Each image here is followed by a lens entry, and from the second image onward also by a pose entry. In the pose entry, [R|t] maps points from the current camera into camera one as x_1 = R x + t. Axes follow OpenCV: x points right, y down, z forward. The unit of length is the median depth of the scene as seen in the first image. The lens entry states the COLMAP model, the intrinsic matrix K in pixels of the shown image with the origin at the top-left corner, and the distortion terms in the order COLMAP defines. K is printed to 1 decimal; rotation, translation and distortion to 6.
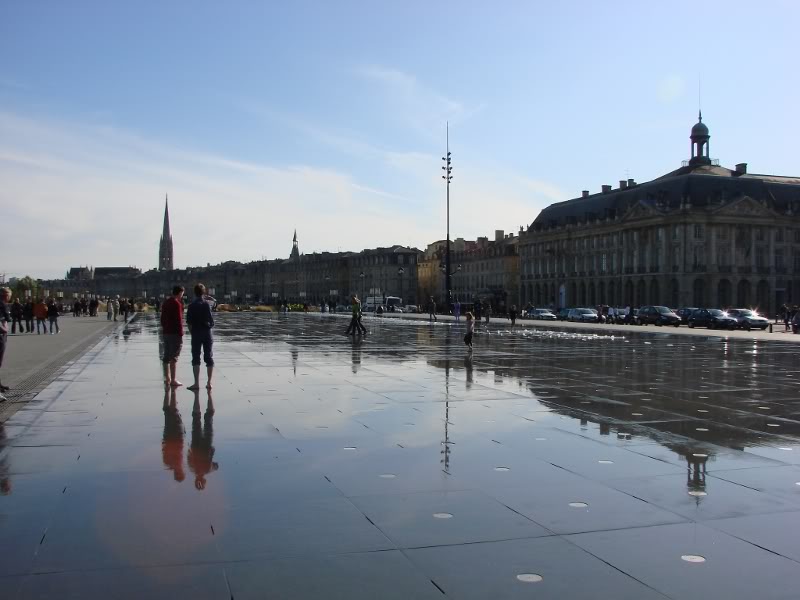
lens RADIAL K [[856.2, 0, 400.0], [0, 856.2, 300.0], [0, 0, 1]] dist [-0.179654, 0.011879]
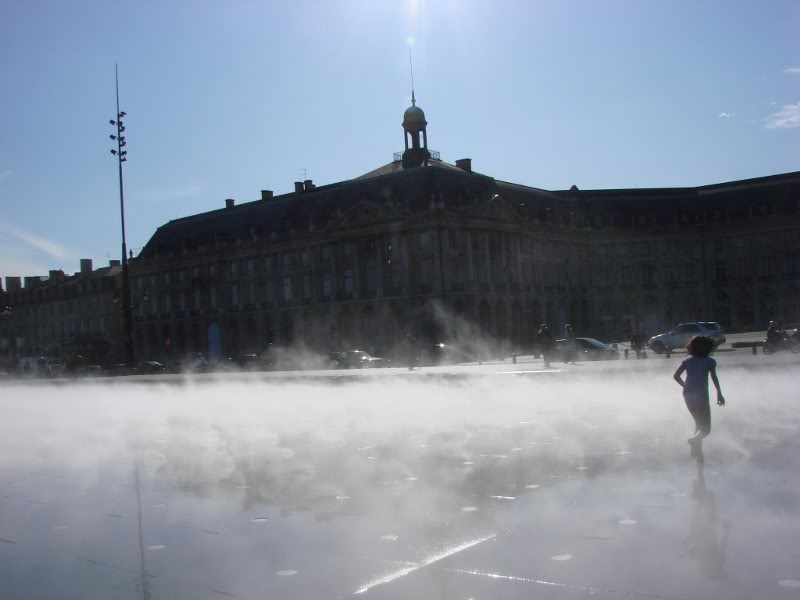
lens RADIAL K [[856.2, 0, 400.0], [0, 856.2, 300.0], [0, 0, 1]] dist [-0.179654, 0.011879]
pose [[0.814327, -0.032157, 0.579514, -0.121160], [0.066711, 0.997033, -0.038416, 0.000269], [-0.576559, 0.069943, 0.814056, 0.361276]]
